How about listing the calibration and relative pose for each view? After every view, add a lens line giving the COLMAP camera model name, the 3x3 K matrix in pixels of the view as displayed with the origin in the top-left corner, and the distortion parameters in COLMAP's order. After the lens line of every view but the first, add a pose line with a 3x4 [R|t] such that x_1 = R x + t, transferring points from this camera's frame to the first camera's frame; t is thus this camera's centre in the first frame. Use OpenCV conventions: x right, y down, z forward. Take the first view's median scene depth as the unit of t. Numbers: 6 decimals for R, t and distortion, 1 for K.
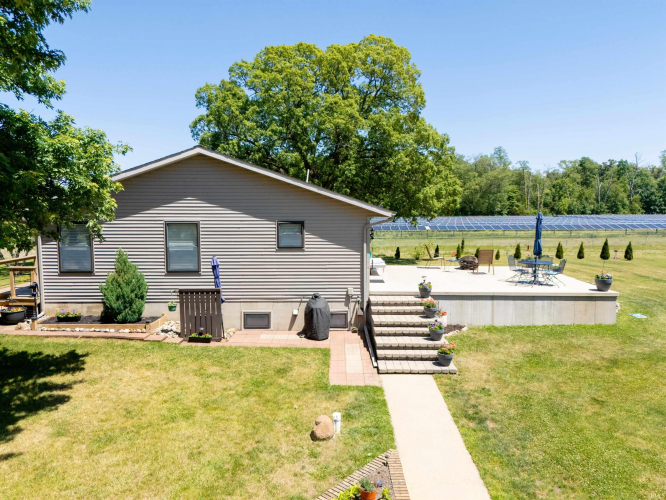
lens RADIAL K [[475.9, 0, 333.0], [0, 475.9, 250.0], [0, 0, 1]] dist [0.057011, -0.004206]
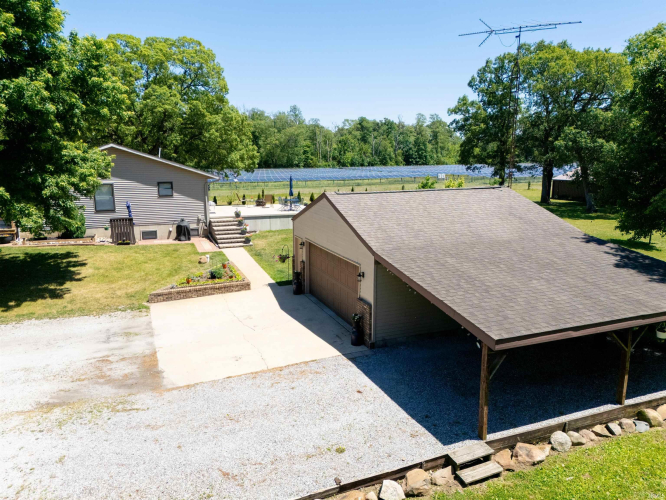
lens RADIAL K [[475.9, 0, 333.0], [0, 475.9, 250.0], [0, 0, 1]] dist [0.057011, -0.004206]
pose [[0.922432, -0.078110, 0.378176, -0.095804], [0.039676, 0.993317, 0.108387, 0.013049], [-0.384115, -0.084976, 0.919367, -0.468026]]
